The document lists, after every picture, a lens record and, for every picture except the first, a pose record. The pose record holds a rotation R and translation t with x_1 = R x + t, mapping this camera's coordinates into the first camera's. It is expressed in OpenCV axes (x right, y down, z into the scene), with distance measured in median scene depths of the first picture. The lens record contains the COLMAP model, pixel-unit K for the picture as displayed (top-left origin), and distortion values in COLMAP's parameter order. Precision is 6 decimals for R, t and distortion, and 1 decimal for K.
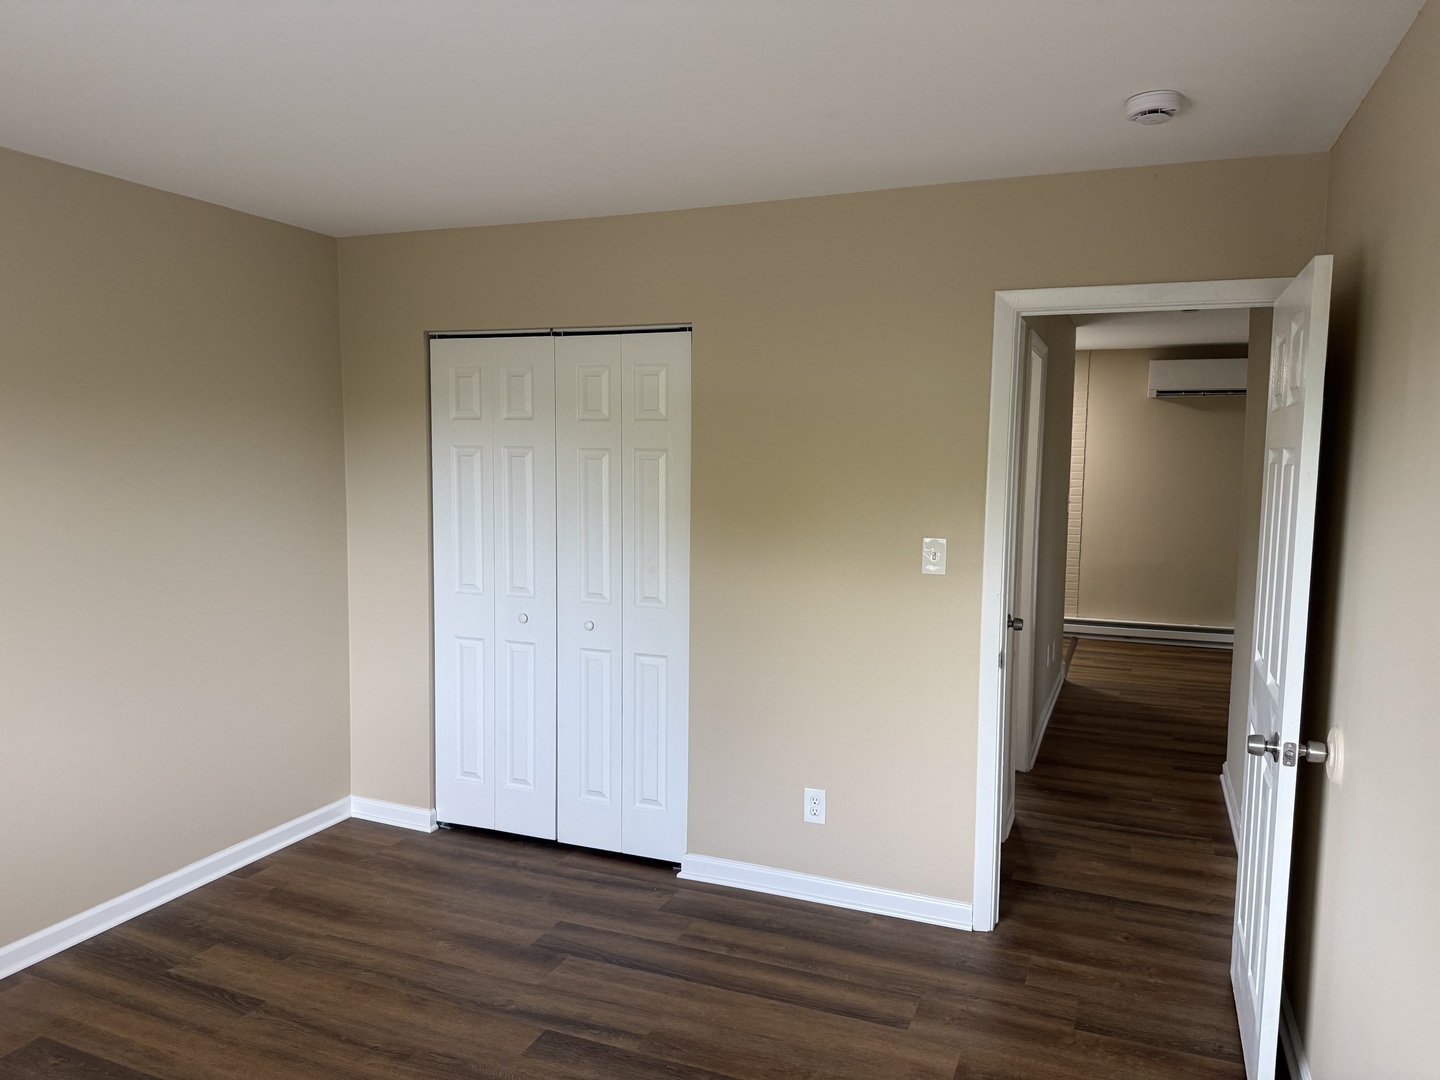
lens RADIAL K [[1022.9, 0, 720.0], [0, 1022.9, 540.0], [0, 0, 1]] dist [0.030553, -0.006307]
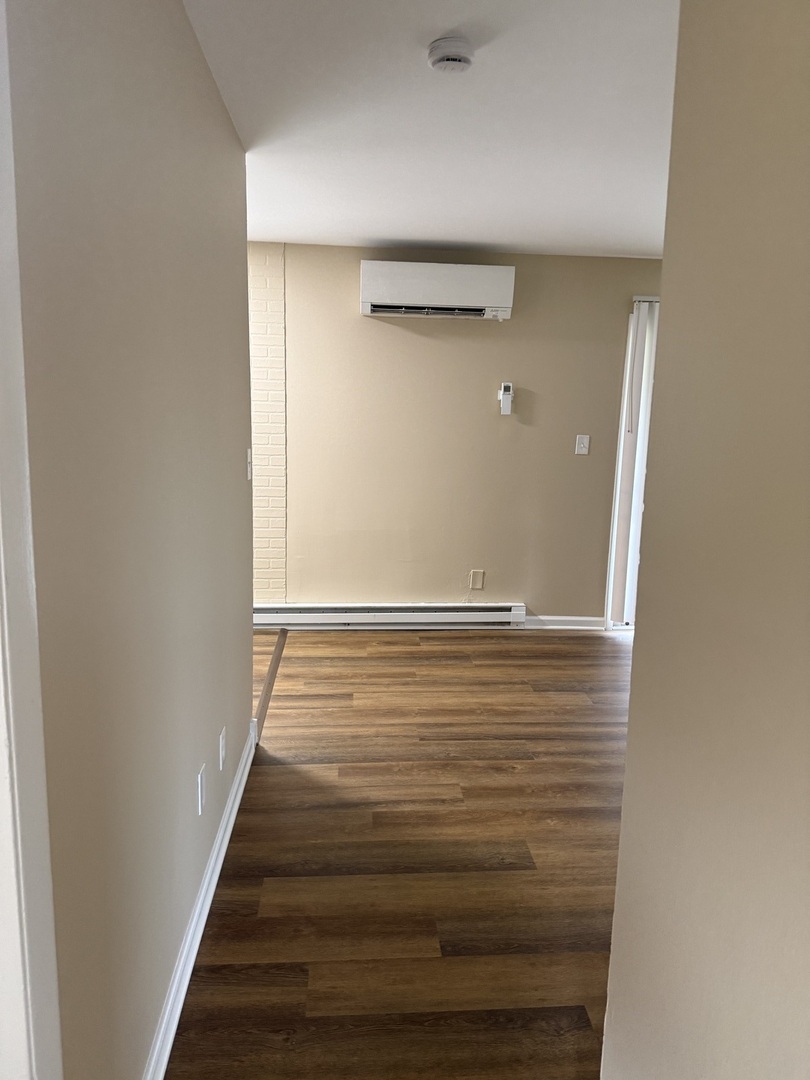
lens RADIAL K [[767.2, 0, 405.0], [0, 767.2, 540.0], [0, 0, 1]] dist [0.030553, -0.006307]
pose [[0.895838, -0.065971, 0.439456, 0.198916], [0.024432, 0.994735, 0.099522, -0.030919], [-0.443708, -0.078419, 0.892734, 0.501506]]
